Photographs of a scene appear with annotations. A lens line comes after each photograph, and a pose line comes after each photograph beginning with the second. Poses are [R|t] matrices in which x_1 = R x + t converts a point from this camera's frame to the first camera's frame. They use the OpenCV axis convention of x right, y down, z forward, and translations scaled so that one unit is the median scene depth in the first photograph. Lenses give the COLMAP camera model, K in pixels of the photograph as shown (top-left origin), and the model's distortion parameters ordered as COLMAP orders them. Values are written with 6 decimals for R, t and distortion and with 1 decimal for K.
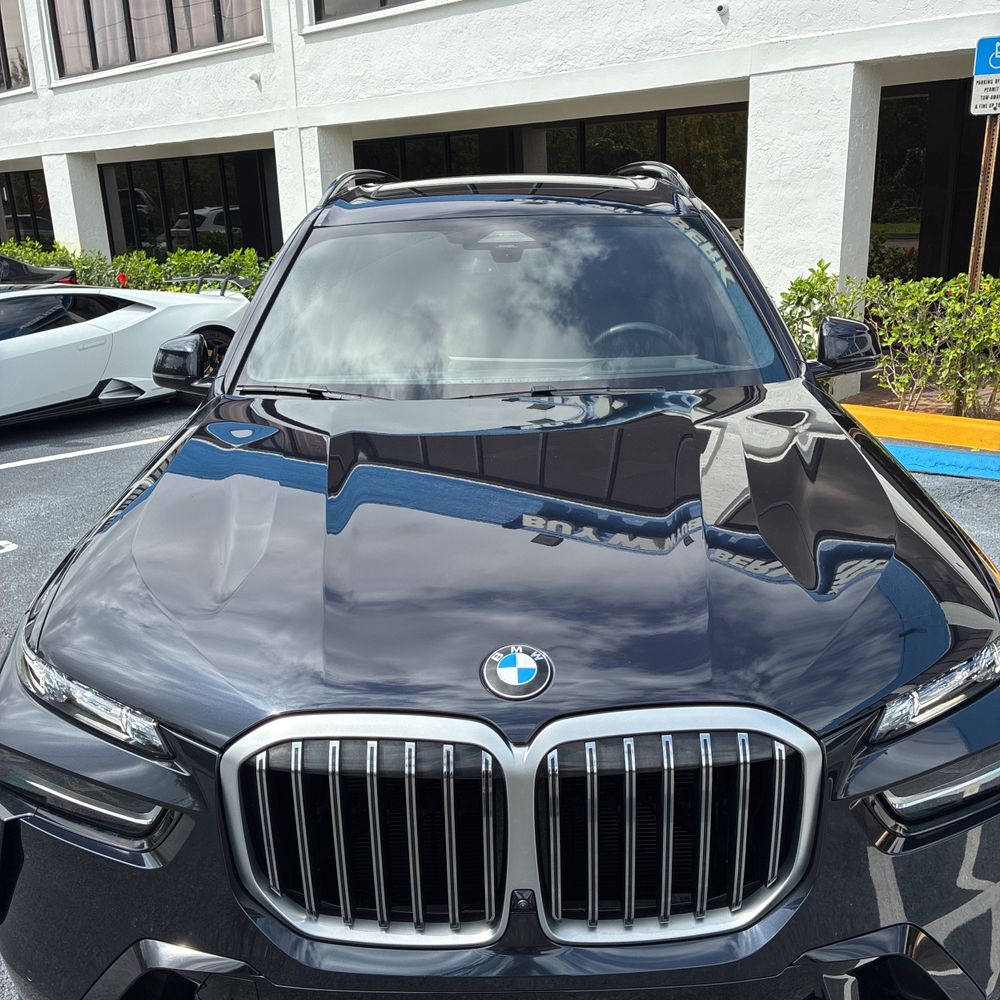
lens RADIAL K [[1012.4, 0, 499.1], [0, 1012.4, 504.7], [0, 0, 1]] dist [0.023266, 0.000000]
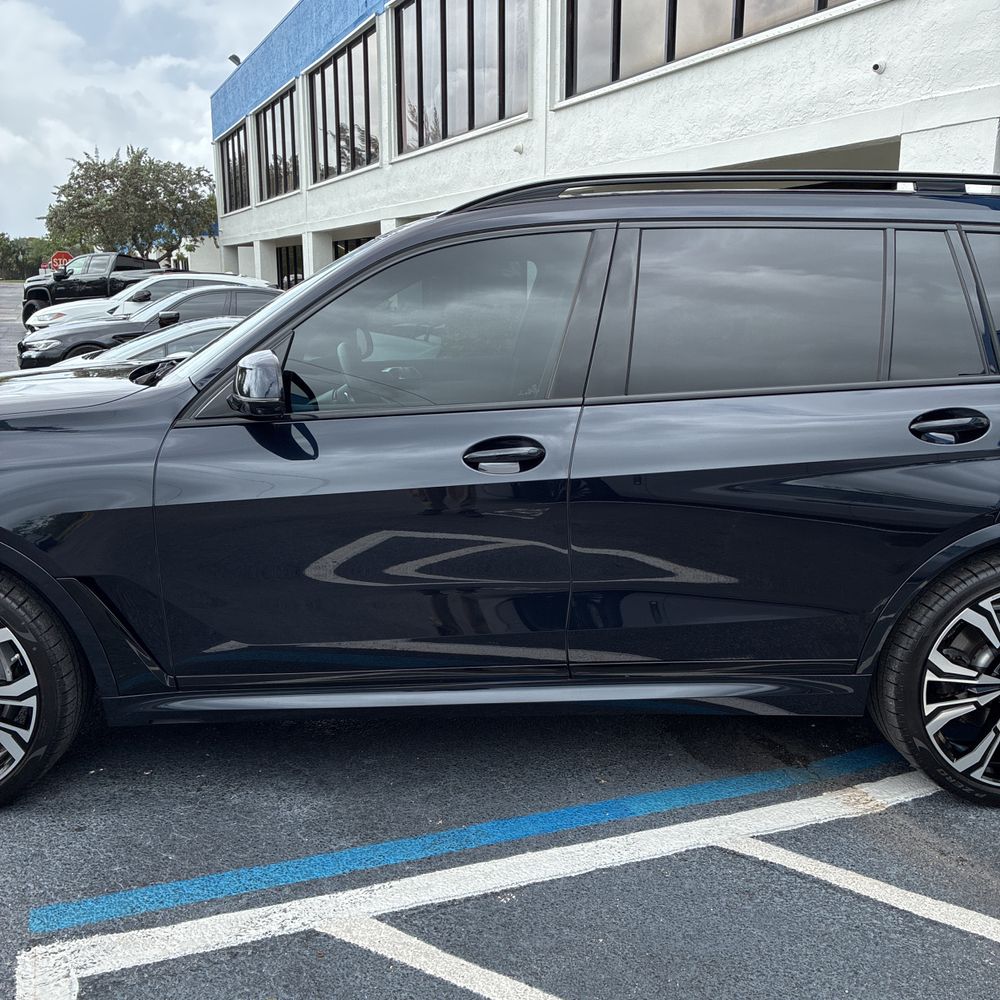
lens RADIAL K [[1012.4, 0, 495.5], [0, 1012.4, 499.9], [0, 0, 1]] dist [0.023266, 0.000000]
pose [[0.918234, 0.117537, -0.378195, 0.317851], [-0.144363, 0.988578, -0.043269, 0.006056], [0.368790, 0.094329, 0.924714, 0.026785]]
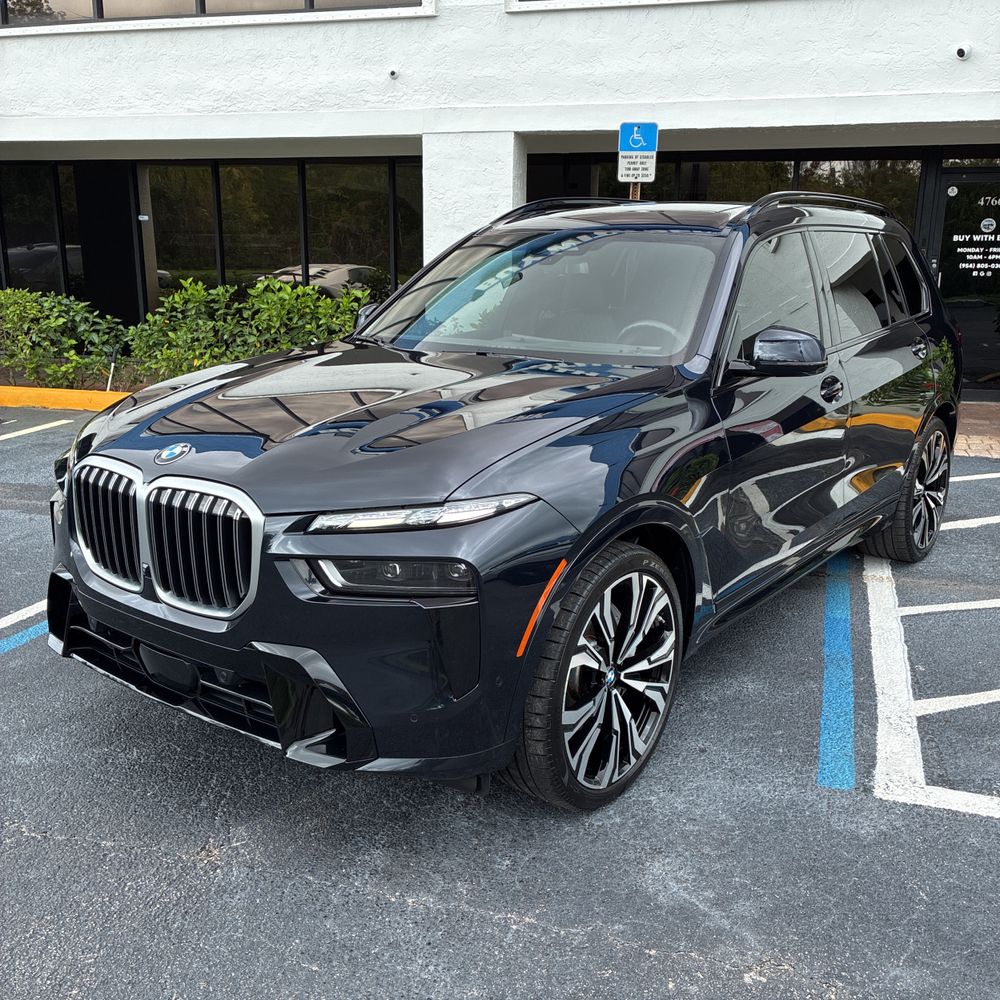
lens RADIAL K [[1012.4, 0, 497.9], [0, 1012.4, 496.9], [0, 0, 1]] dist [0.023266, 0.000000]
pose [[0.889077, -0.070187, 0.452344, -0.237786], [0.095139, 0.994929, -0.032618, 0.031225], [-0.447761, 0.072036, 0.891247, -0.026525]]
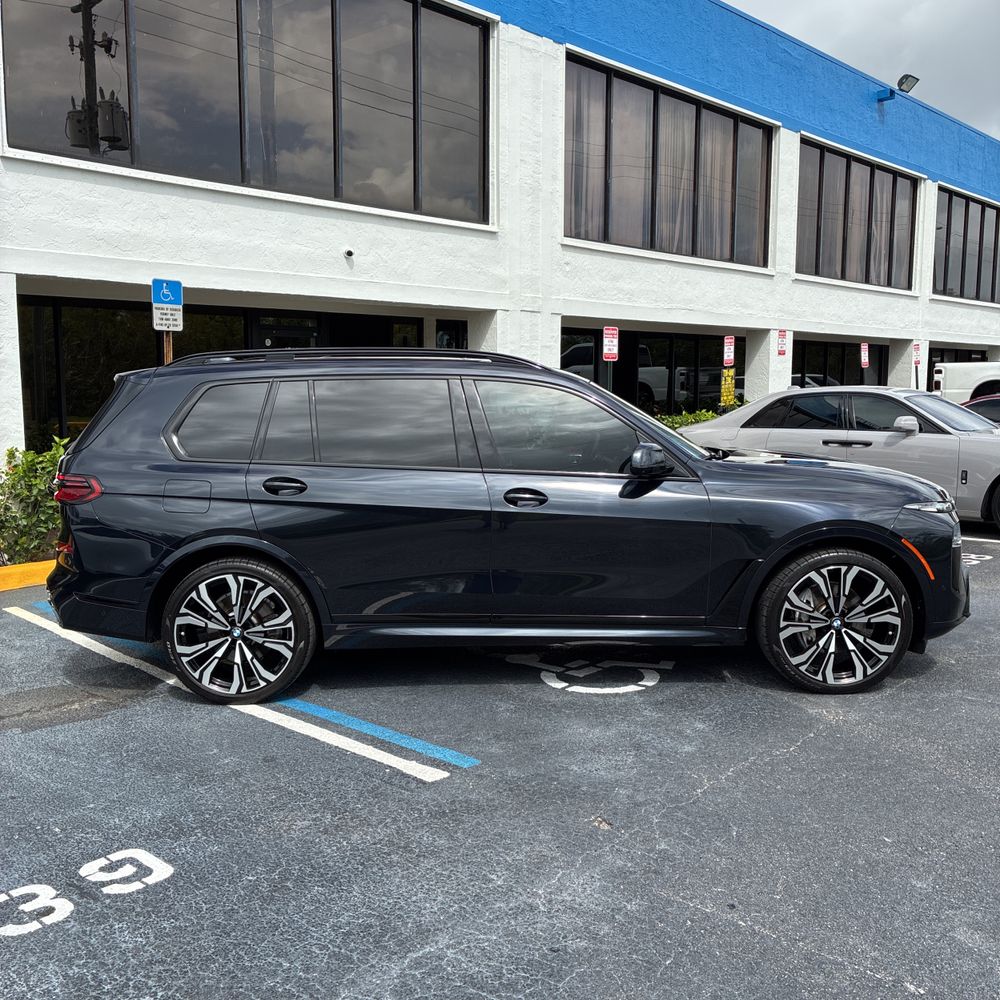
lens RADIAL K [[1012.4, 0, 505.0], [0, 1012.4, 497.7], [0, 0, 1]] dist [0.023266, 0.000000]
pose [[-0.001926, -0.083258, 0.996526, -0.830420], [0.291338, 0.953252, 0.080206, -0.118158], [-0.956618, 0.290480, 0.022420, 0.507708]]
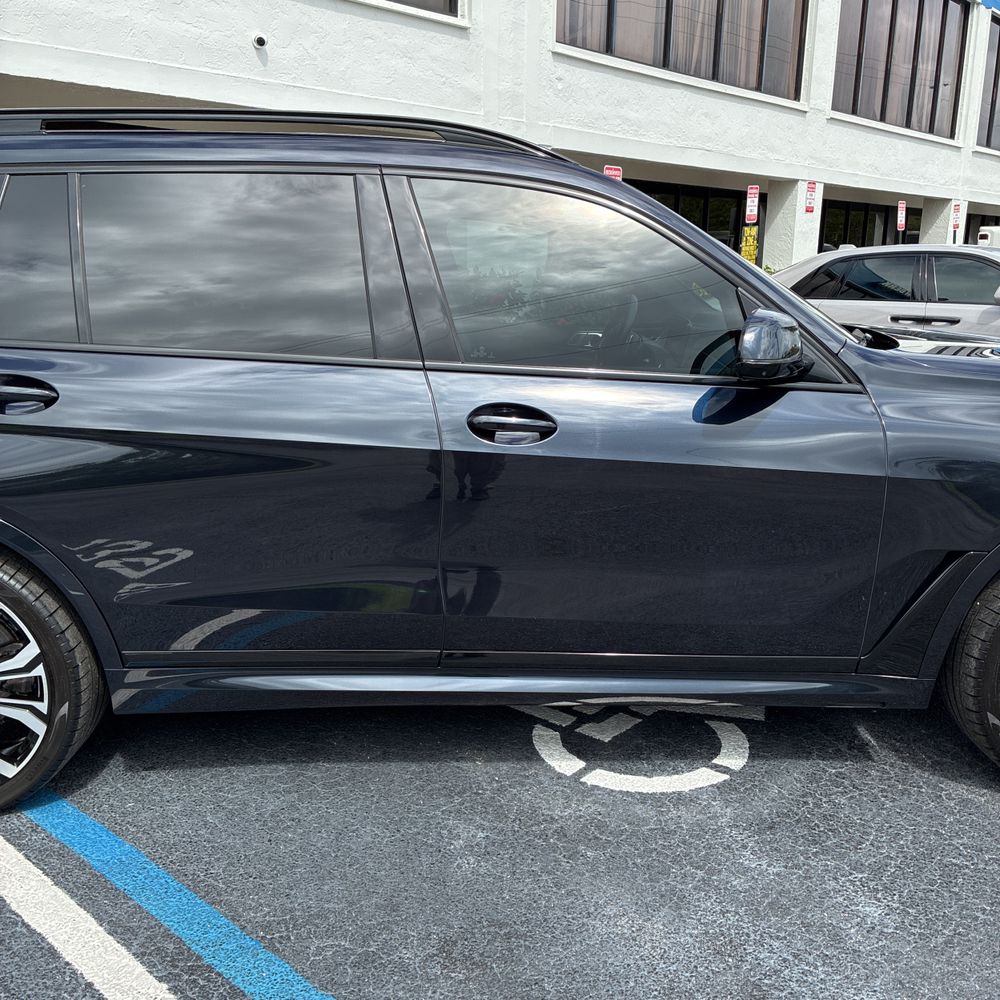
lens RADIAL K [[1012.4, 0, 500.4], [0, 1012.4, 504.0], [0, 0, 1]] dist [0.023266, 0.000000]
pose [[-0.022444, -0.210207, 0.977399, -0.468097], [0.279137, 0.937448, 0.208024, -0.104267], [-0.959989, 0.277498, 0.037636, 0.508091]]
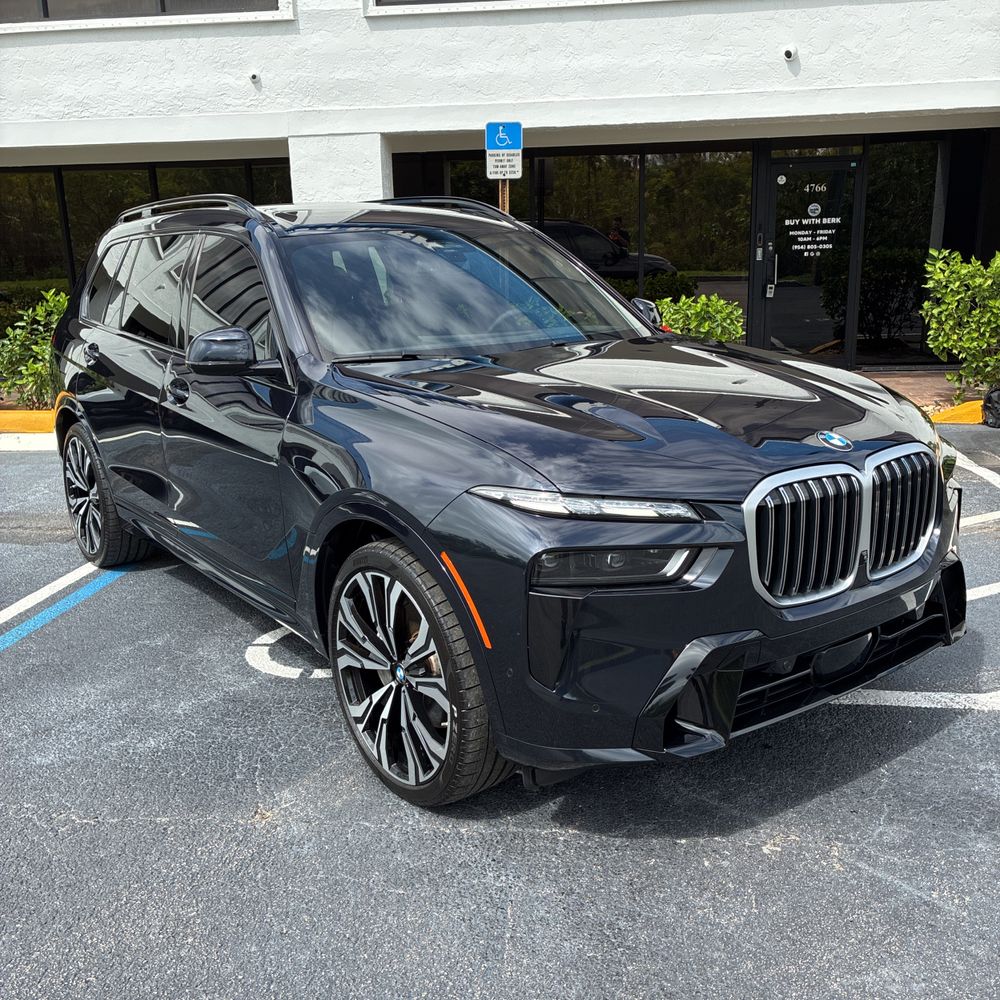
lens RADIAL K [[1012.4, 0, 498.8], [0, 1012.4, 497.6], [0, 0, 1]] dist [0.023266, 0.000000]
pose [[0.798708, -0.137472, 0.585805, -0.314635], [0.174914, 0.984556, -0.007436, 0.034379], [-0.575736, 0.108405, 0.810418, -0.029938]]
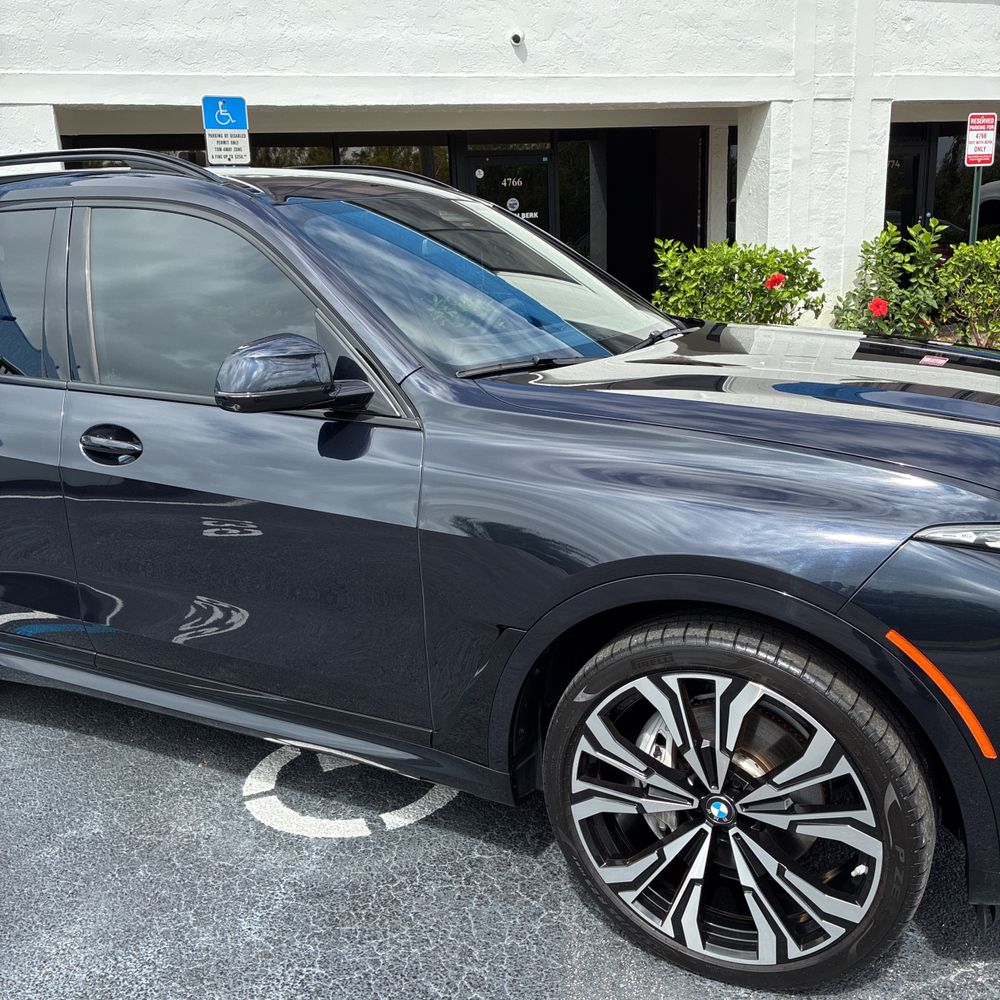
lens RADIAL K [[1012.4, 0, 496.3], [0, 1012.4, 499.8], [0, 0, 1]] dist [0.023266, 0.000000]
pose [[0.471282, -0.214065, 0.855611, -0.370655], [0.284442, 0.955155, 0.082295, -0.028971], [-0.834857, 0.204587, 0.511036, 0.215485]]
